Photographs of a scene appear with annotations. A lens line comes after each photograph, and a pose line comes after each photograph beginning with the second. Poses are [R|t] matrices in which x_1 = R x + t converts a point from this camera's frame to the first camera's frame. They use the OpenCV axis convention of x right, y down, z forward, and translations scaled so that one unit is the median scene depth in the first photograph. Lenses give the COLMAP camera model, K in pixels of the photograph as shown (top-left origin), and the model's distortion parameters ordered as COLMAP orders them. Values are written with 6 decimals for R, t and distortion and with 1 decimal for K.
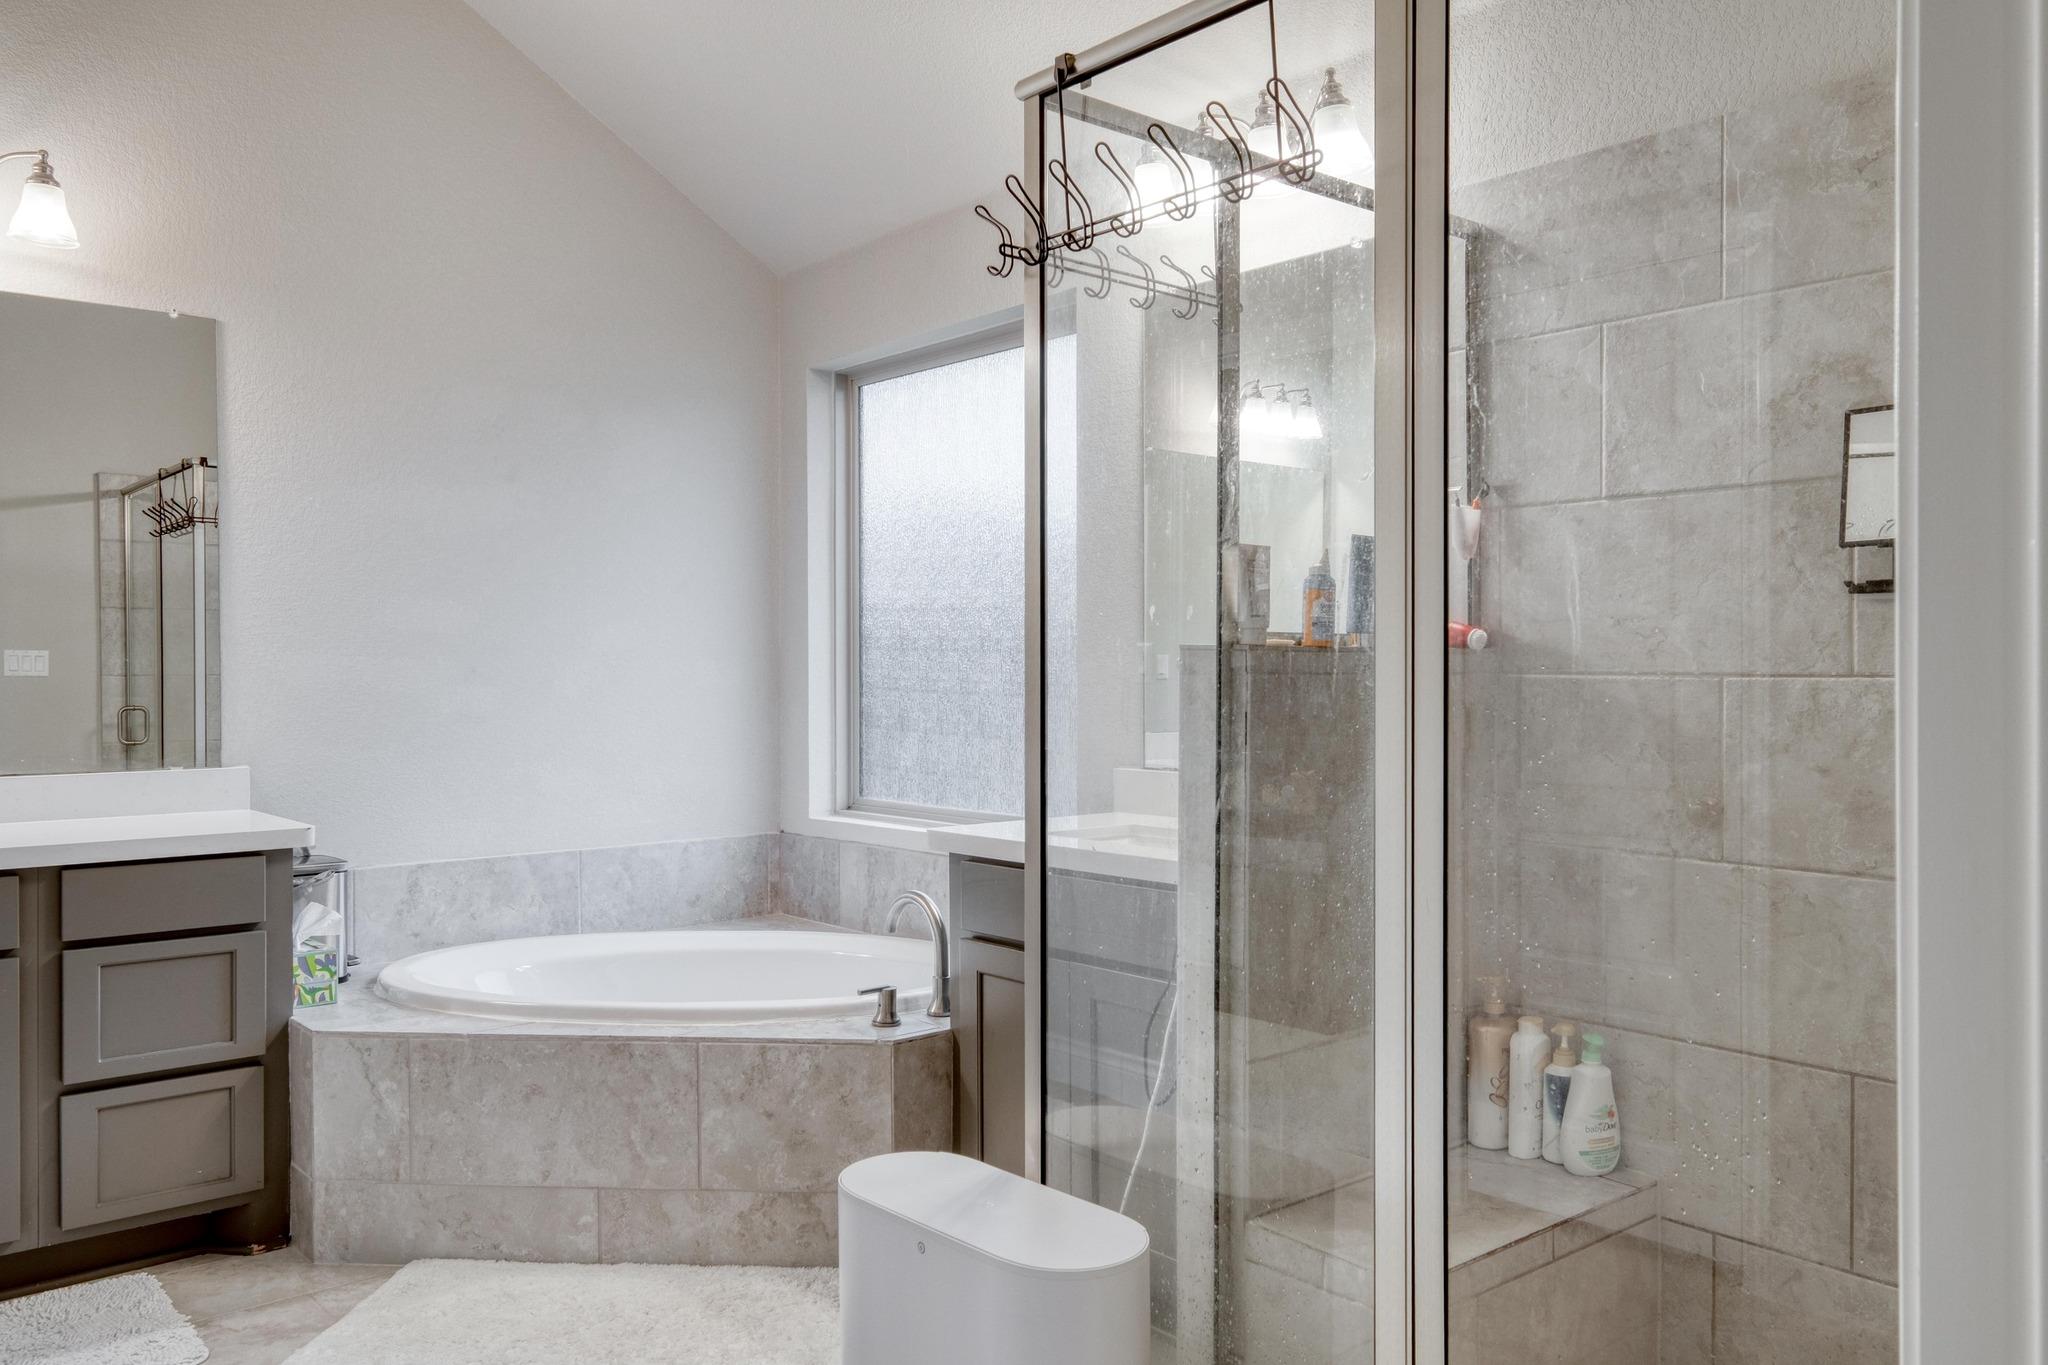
lens RADIAL K [[1544.4, 0, 1024.5], [0, 1544.4, 684.2], [0, 0, 1]] dist [0.008400, 0.002859]
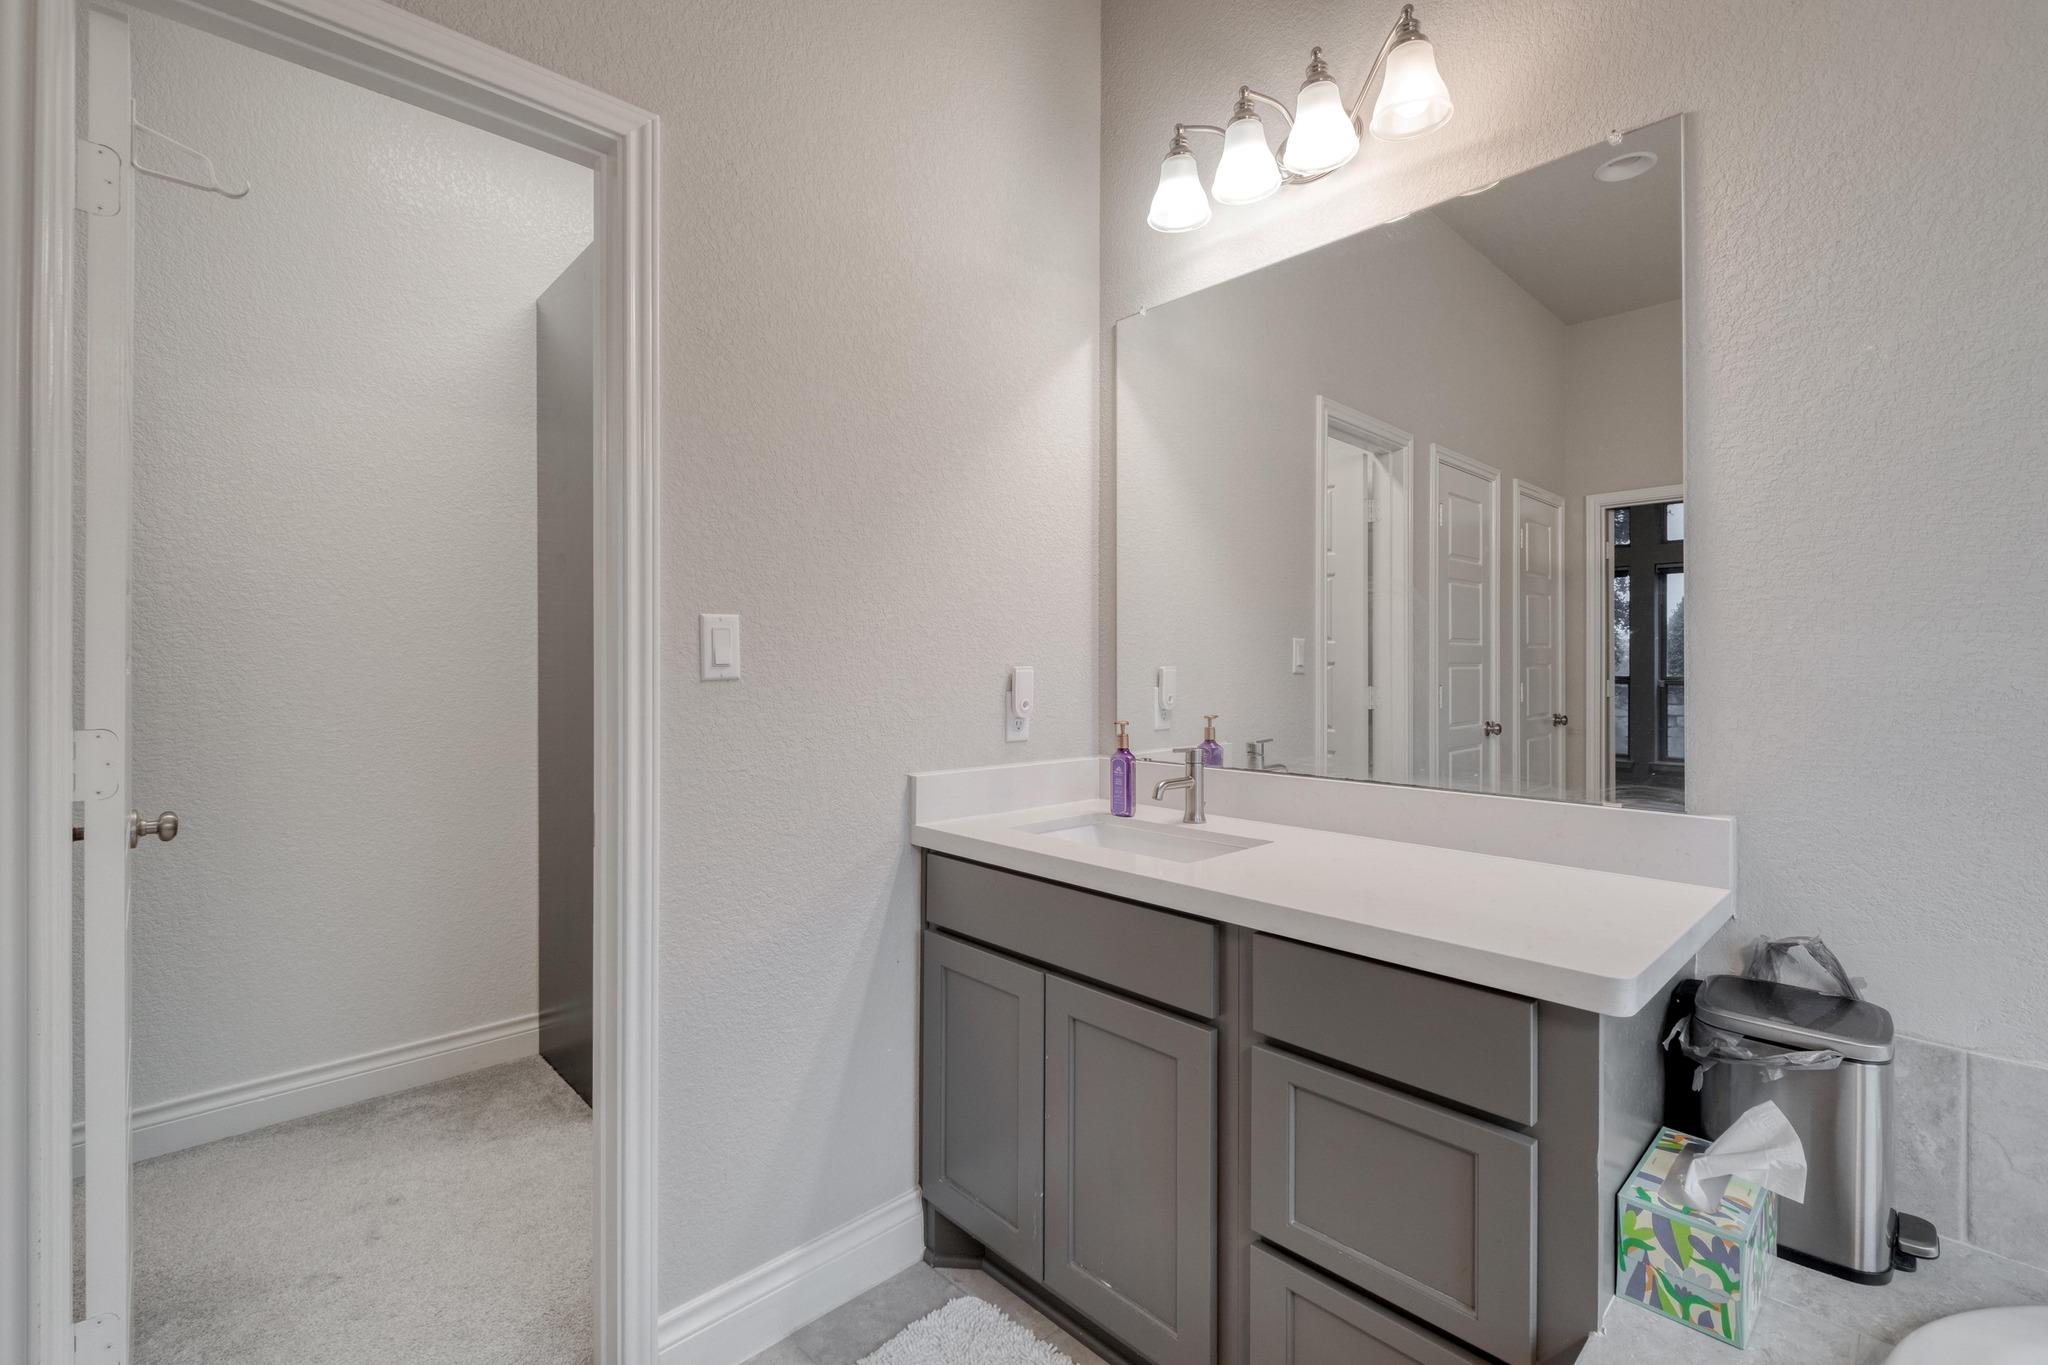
lens RADIAL K [[885.7, 0, 1027.6], [0, 885.7, 670.9], [0, 0, 1]] dist [0.005787, -0.004139]
pose [[0.051796, 0.013656, -0.998564, -0.188113], [-0.009668, 0.999867, 0.013173, -0.009336], [0.998611, 0.008971, 0.051921, 0.792801]]
